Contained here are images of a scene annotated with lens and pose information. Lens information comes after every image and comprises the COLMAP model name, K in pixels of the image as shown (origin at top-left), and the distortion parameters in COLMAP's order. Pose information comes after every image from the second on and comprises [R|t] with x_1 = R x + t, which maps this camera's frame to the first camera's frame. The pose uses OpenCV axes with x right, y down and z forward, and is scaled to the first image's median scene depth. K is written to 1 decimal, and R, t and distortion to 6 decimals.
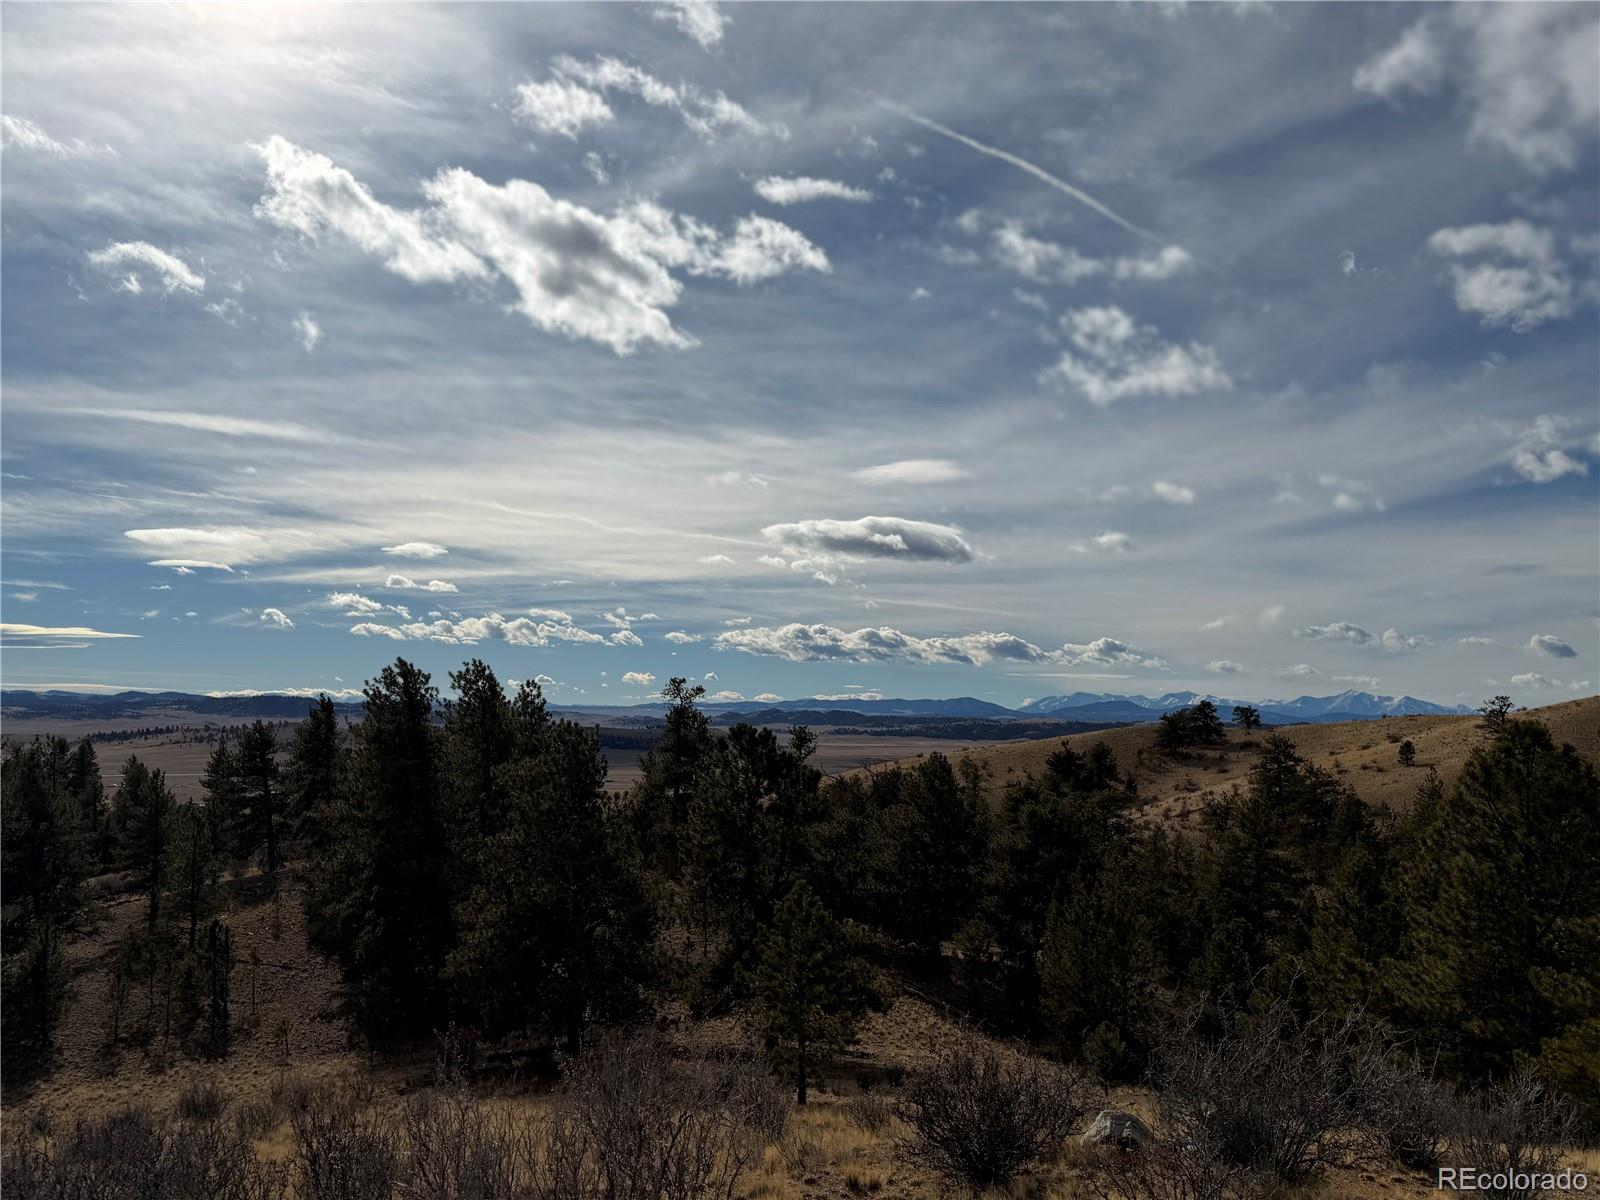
lens RADIAL K [[1428.3, 0, 800.0], [0, 1428.3, 600.0], [0, 0, 1]] dist [0.157239, -0.313268]
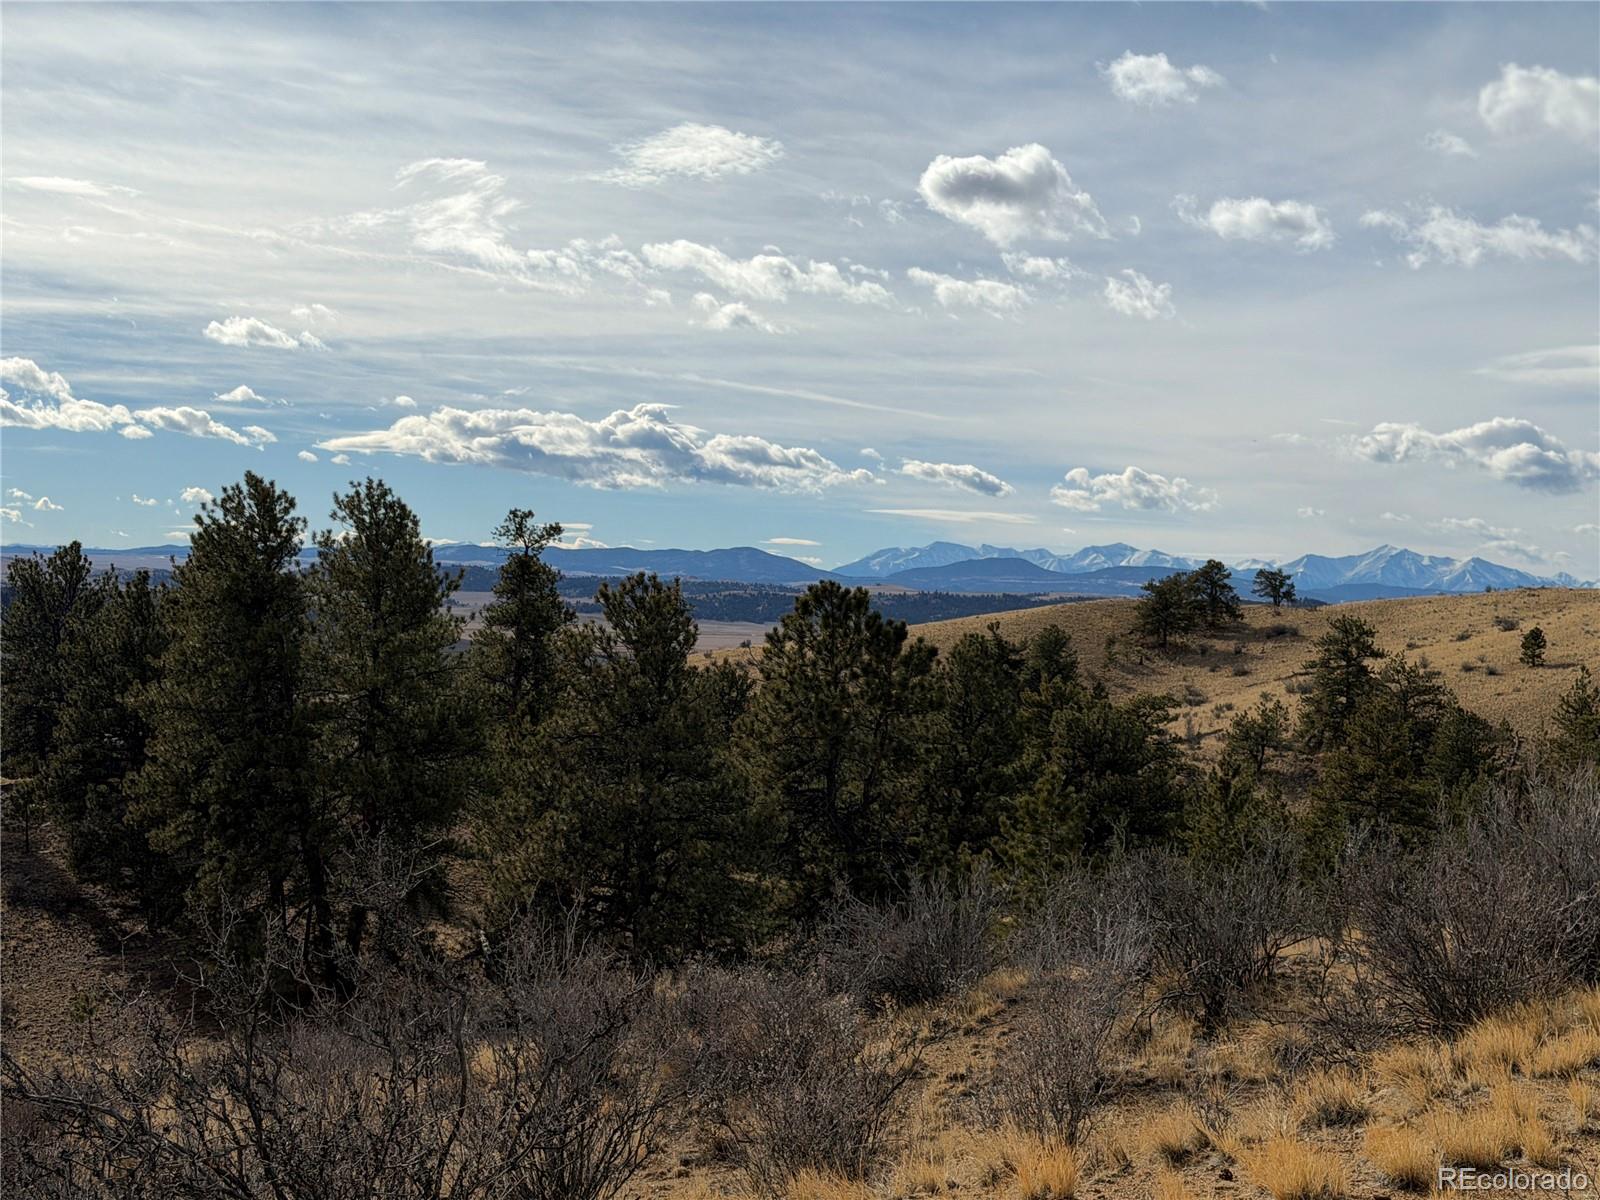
lens RADIAL K [[2720.0, 0, 806.7], [0, 2720.0, 603.2], [0, 0, 1]] dist [0.253990, -0.245260]
pose [[0.984509, 0.016985, 0.174508, -0.097691], [-0.032491, 0.995732, 0.086384, -0.007179], [-0.172296, -0.090716, 0.980859, -0.119659]]
